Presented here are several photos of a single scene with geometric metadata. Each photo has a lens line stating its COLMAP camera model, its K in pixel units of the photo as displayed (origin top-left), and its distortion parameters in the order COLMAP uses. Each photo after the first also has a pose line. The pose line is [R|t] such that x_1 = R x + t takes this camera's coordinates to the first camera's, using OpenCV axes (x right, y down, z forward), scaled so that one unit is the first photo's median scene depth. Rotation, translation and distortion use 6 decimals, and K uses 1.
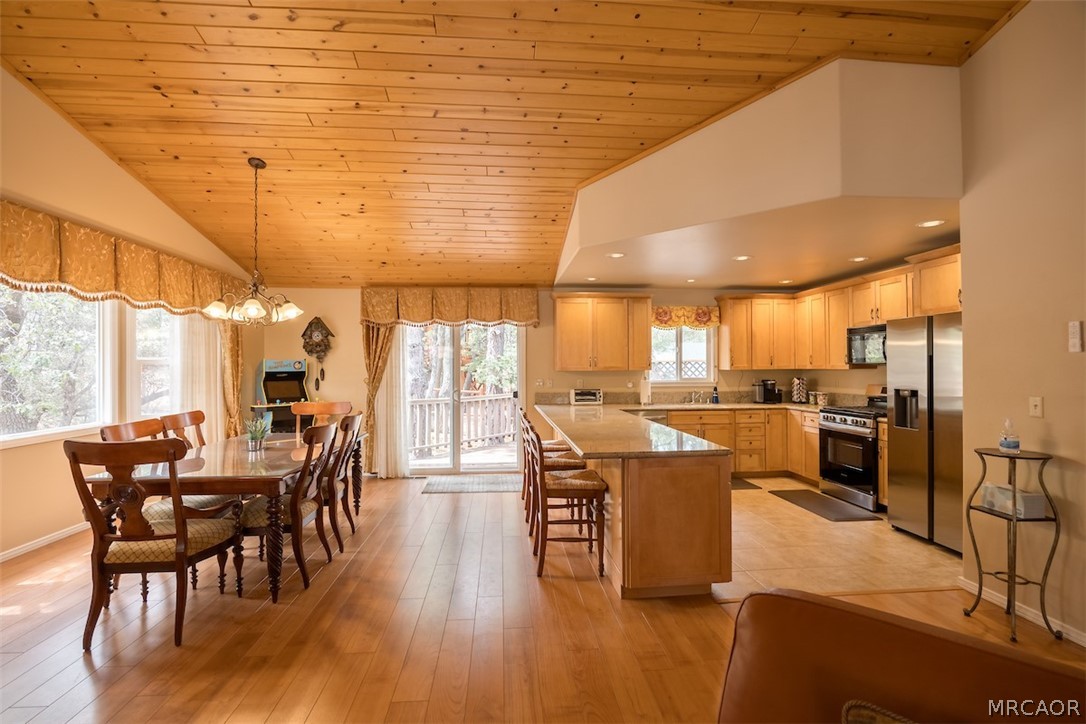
lens RADIAL K [[475.8, 0, 543.0], [0, 475.8, 362.0], [0, 0, 1]] dist [-0.004154, -0.000187]
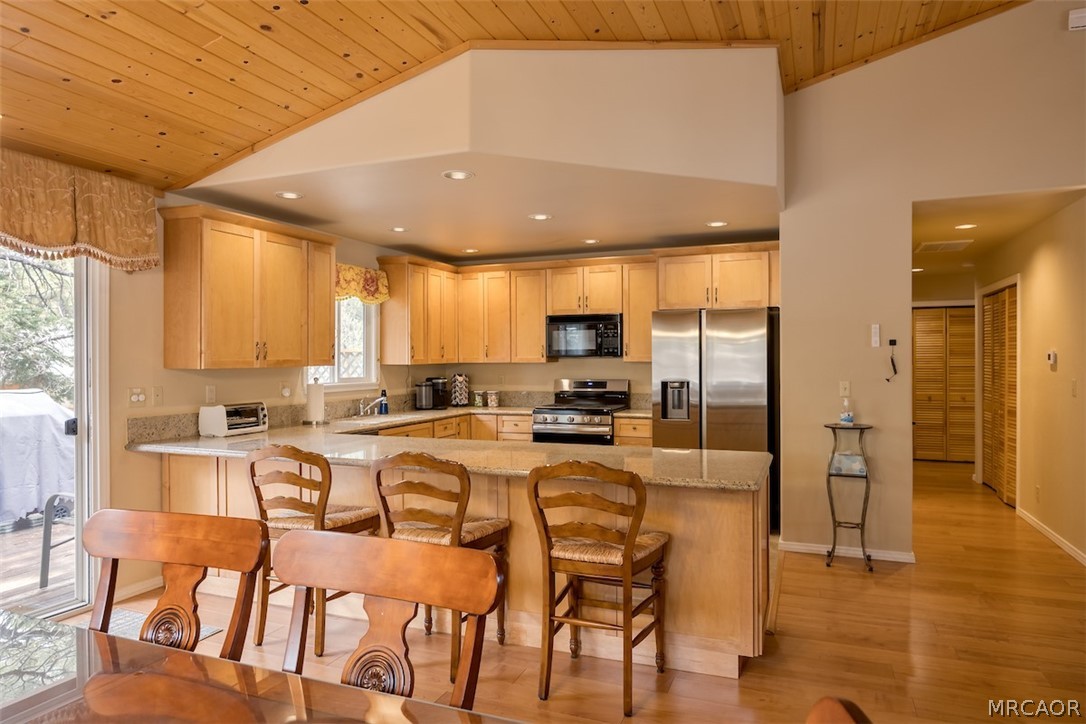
lens RADIAL K [[683.2, 0, 543.0], [0, 683.2, 362.0], [0, 0, 1]] dist [0.001409, 0.000934]
pose [[0.464744, -0.003167, 0.885439, -0.422008], [-0.004630, 0.999971, 0.006007, 0.006015], [-0.885433, -0.006892, 0.464716, 0.370525]]
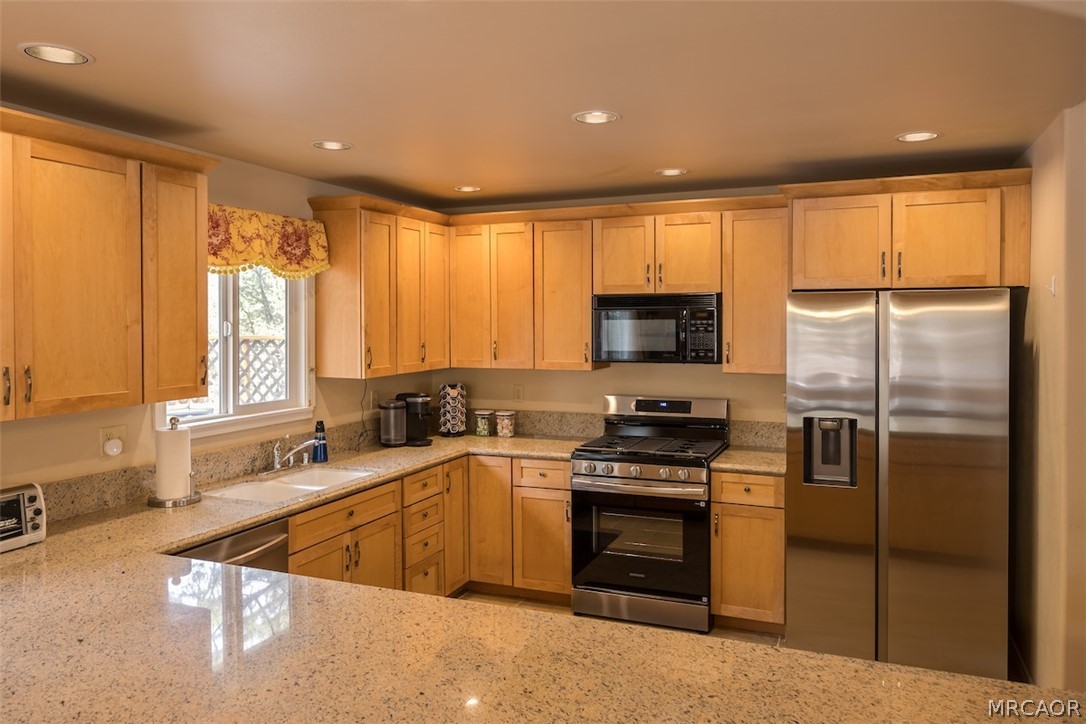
lens RADIAL K [[765.4, 0, 581.8], [0, 765.4, 335.0], [0, 0, 1]] dist [0.000947, 0.000286]
pose [[0.447506, -0.013526, 0.894179, -0.126230], [-0.005895, 0.999819, 0.018074, -0.036297], [-0.894262, -0.013359, 0.447345, 0.547330]]
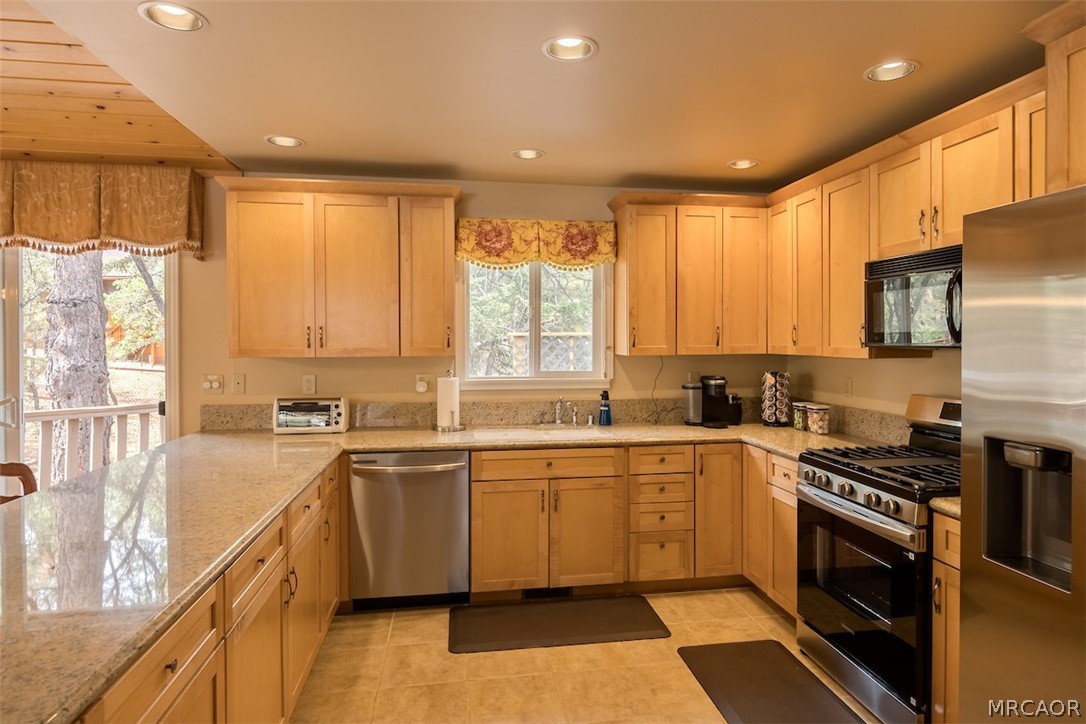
lens RADIAL K [[629.8, 0, 546.7], [0, 629.8, 343.1], [0, 0, 1]] dist [-0.001230, 0.000861]
pose [[0.997965, 0.004435, 0.063608, 0.282568], [-0.005438, 0.999864, 0.015592, -0.005202], [-0.063530, -0.015906, 0.997853, 0.401805]]
